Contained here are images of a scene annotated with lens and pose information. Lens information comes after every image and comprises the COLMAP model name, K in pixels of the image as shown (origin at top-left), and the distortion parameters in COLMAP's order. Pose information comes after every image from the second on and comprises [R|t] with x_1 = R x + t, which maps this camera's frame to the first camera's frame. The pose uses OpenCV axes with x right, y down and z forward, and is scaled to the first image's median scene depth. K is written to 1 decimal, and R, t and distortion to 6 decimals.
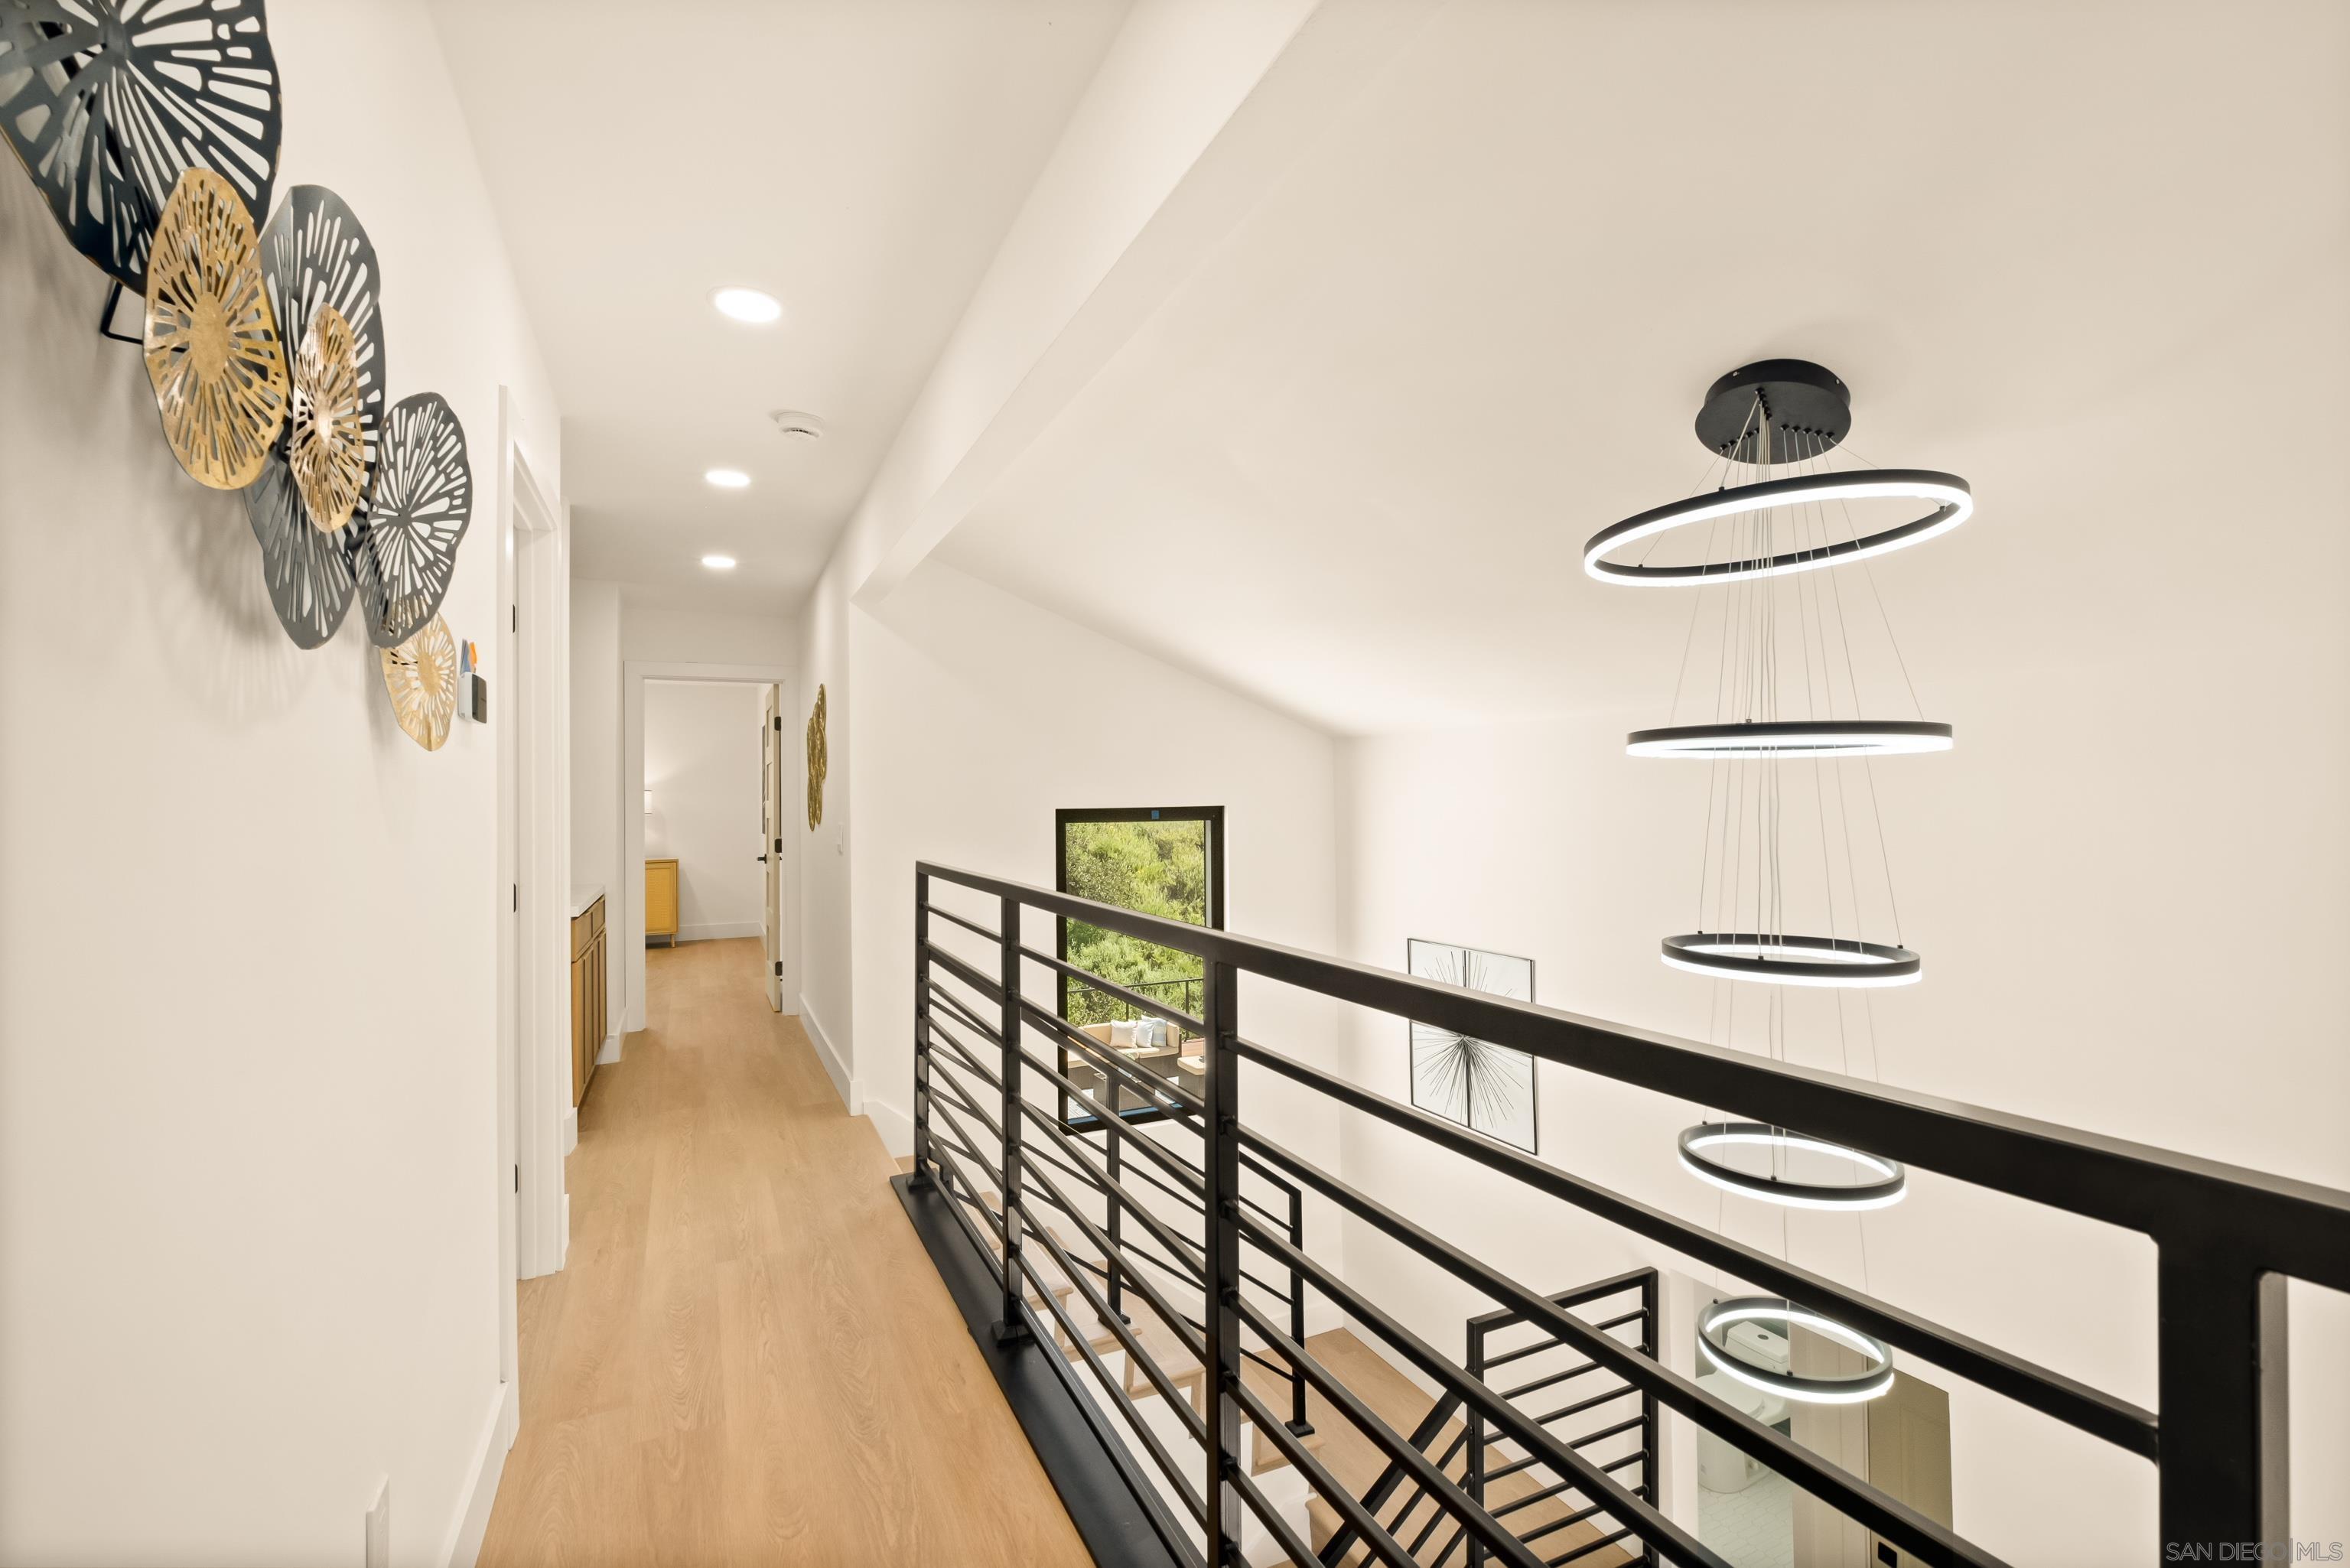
lens RADIAL K [[1030.6, 0, 1178.4], [0, 1030.6, 789.2], [0, 0, 1]] dist [-0.008595, 0.000337]
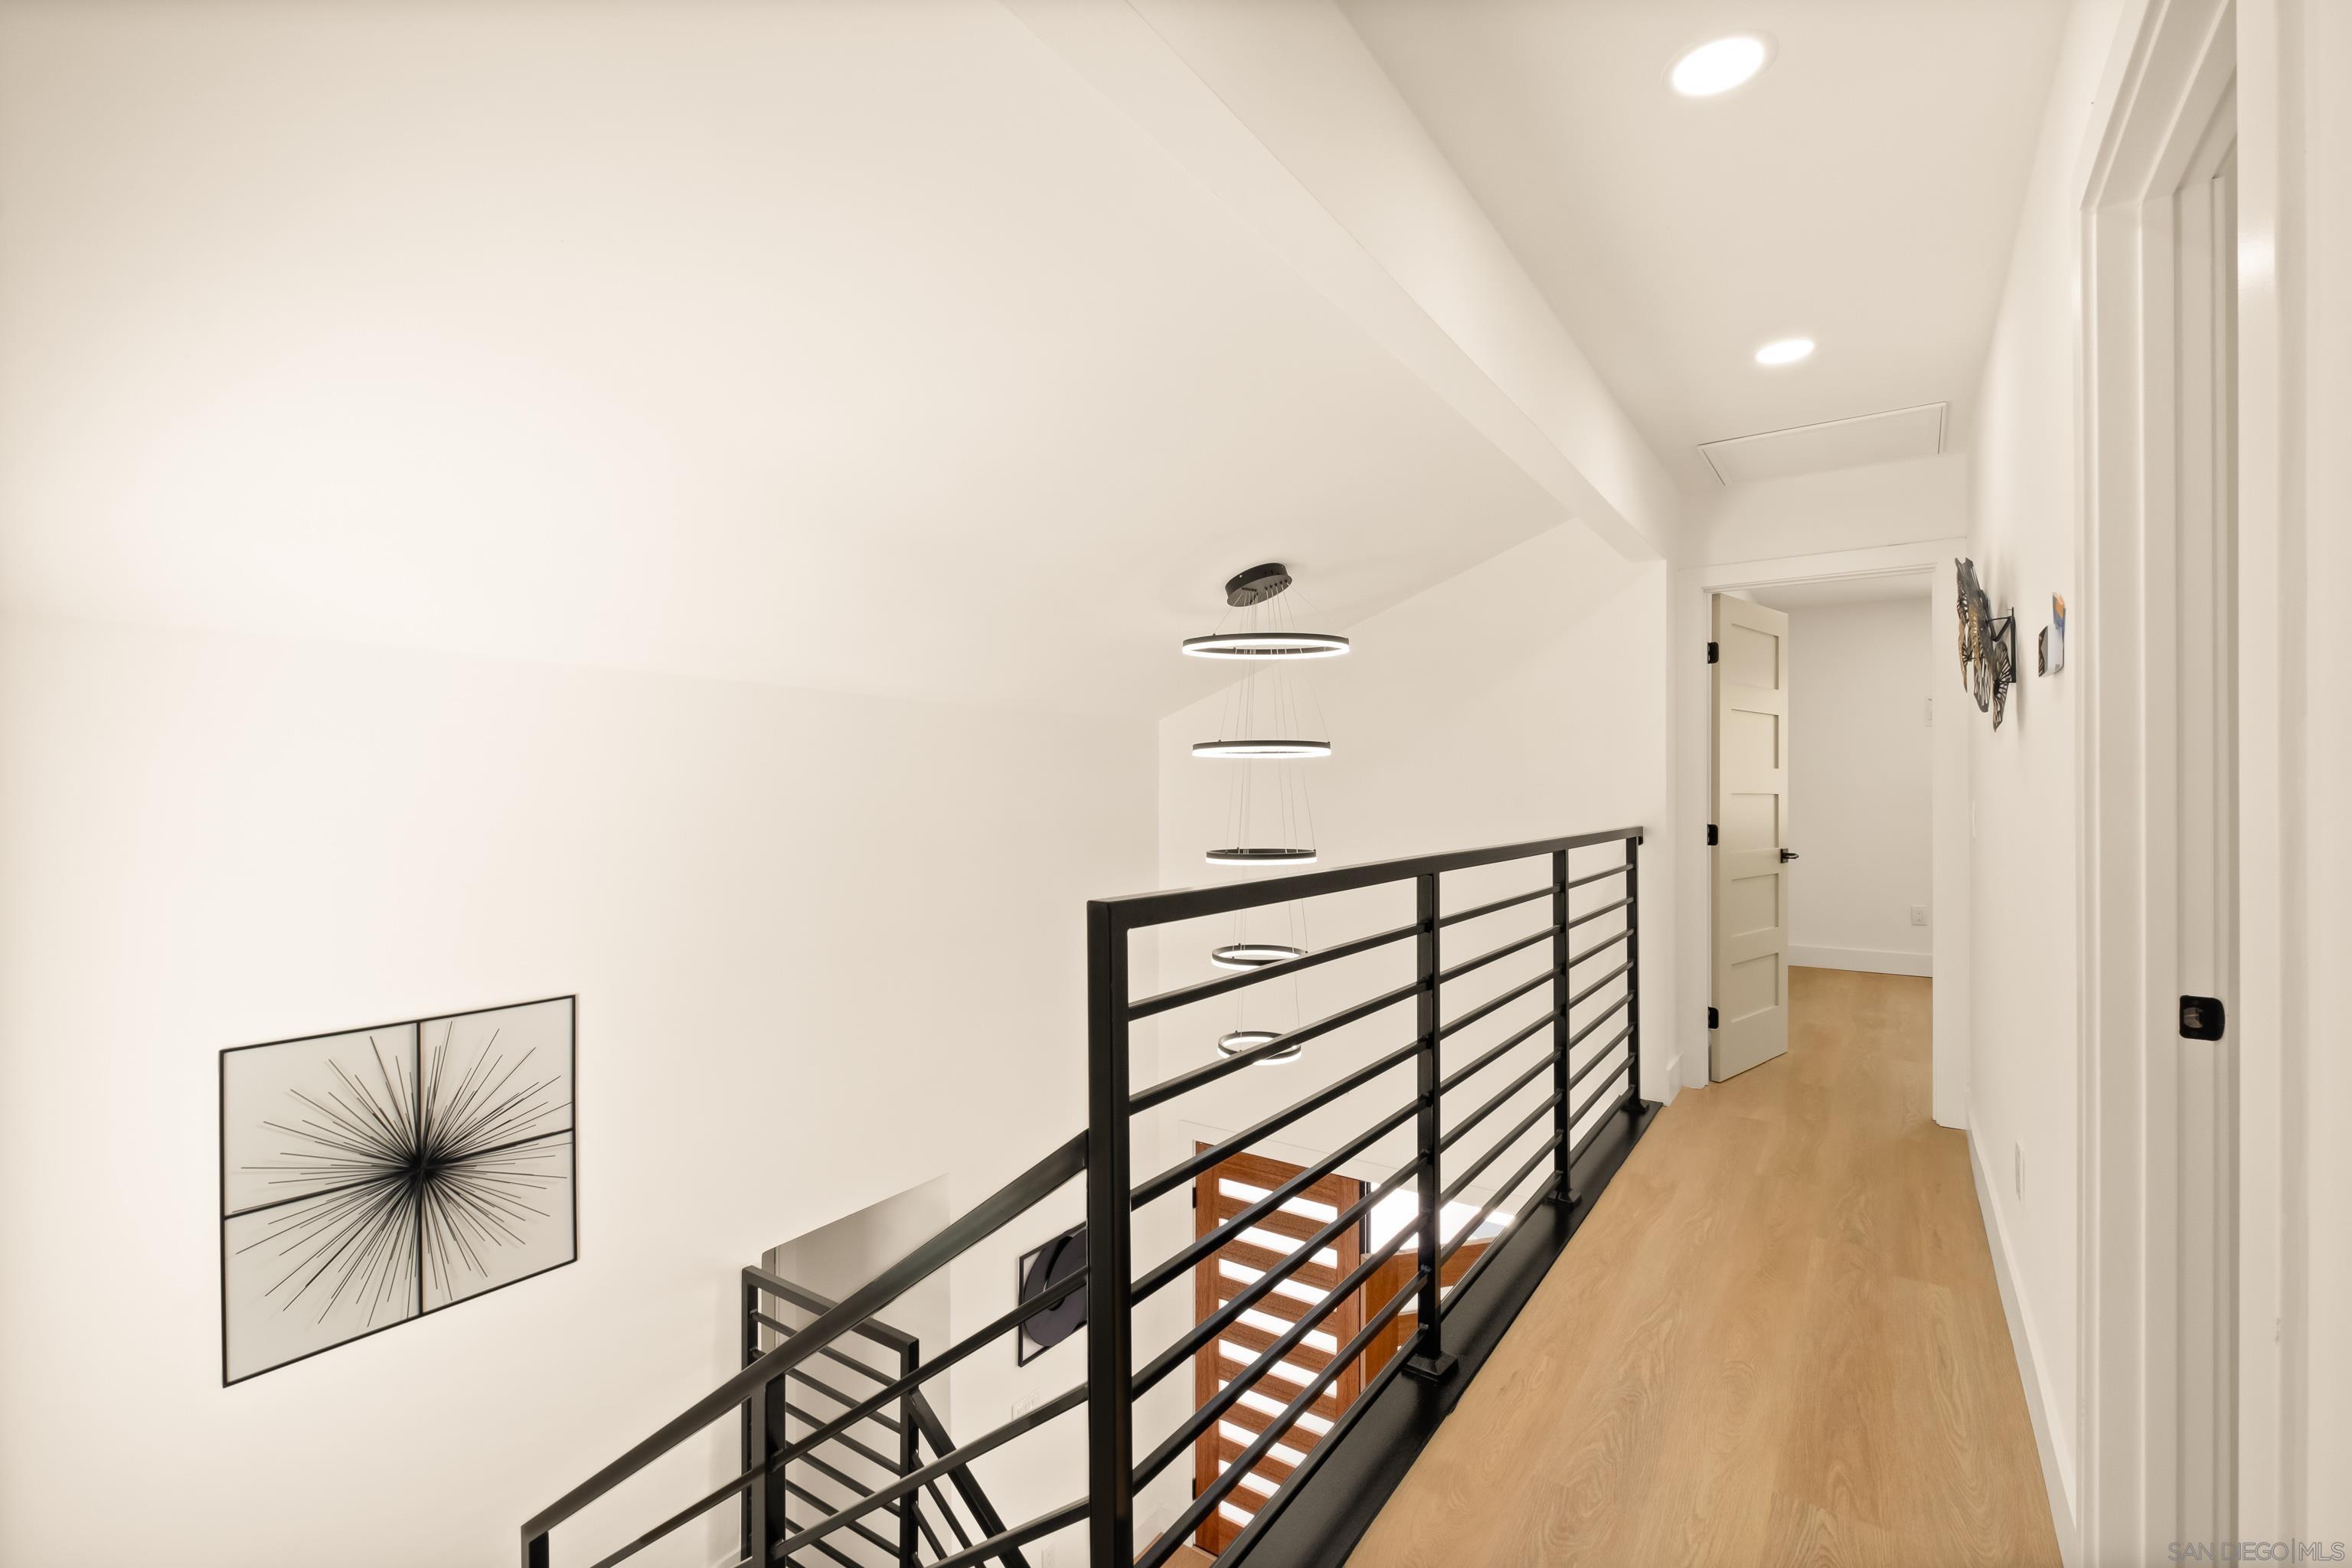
lens RADIAL K [[1031.5, 0, 1182.8], [0, 1031.5, 779.8], [0, 0, 1]] dist [-0.008595, 0.000337]
pose [[-0.502449, 0.008632, 0.864564, -0.952066], [-0.006796, 0.999880, -0.013933, 0.047371], [-0.864580, -0.012876, -0.502330, 1.892064]]
